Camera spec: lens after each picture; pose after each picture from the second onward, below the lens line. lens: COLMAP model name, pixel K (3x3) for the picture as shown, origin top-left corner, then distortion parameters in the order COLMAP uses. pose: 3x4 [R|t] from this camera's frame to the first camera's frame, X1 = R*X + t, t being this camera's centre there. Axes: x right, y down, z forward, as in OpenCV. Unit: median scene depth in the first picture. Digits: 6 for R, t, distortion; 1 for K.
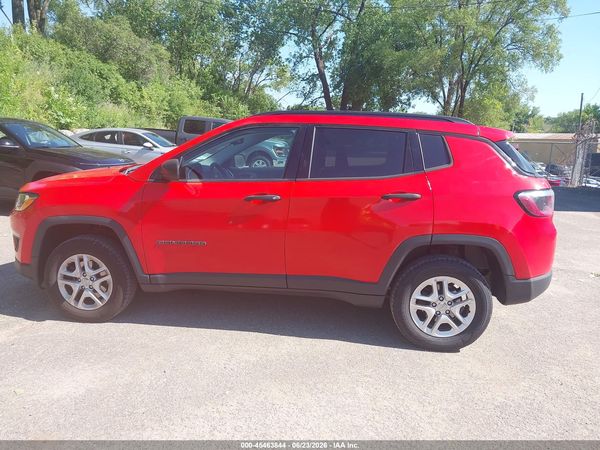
lens RADIAL K [[468.1, 0, 292.0], [0, 468.1, 222.8], [0, 0, 1]] dist [0.000878, 0.001906]
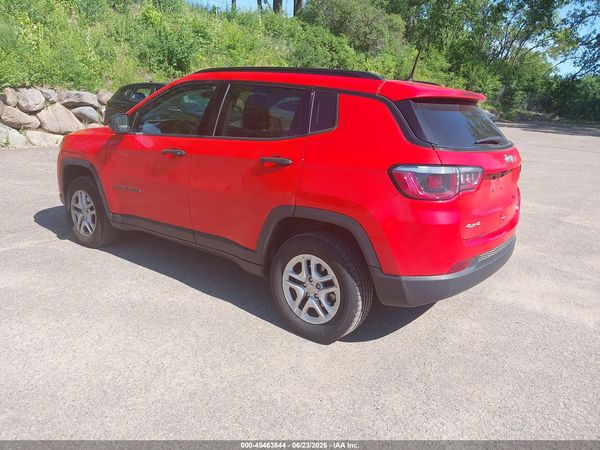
lens RADIAL K [[468.1, 0, 292.0], [0, 468.1, 222.8], [0, 0, 1]] dist [0.000878, 0.001906]
pose [[0.861444, 0.138617, -0.488570, 0.678214], [-0.111943, 0.990195, 0.083562, -0.014704], [0.495362, -0.017292, 0.868514, 0.206357]]
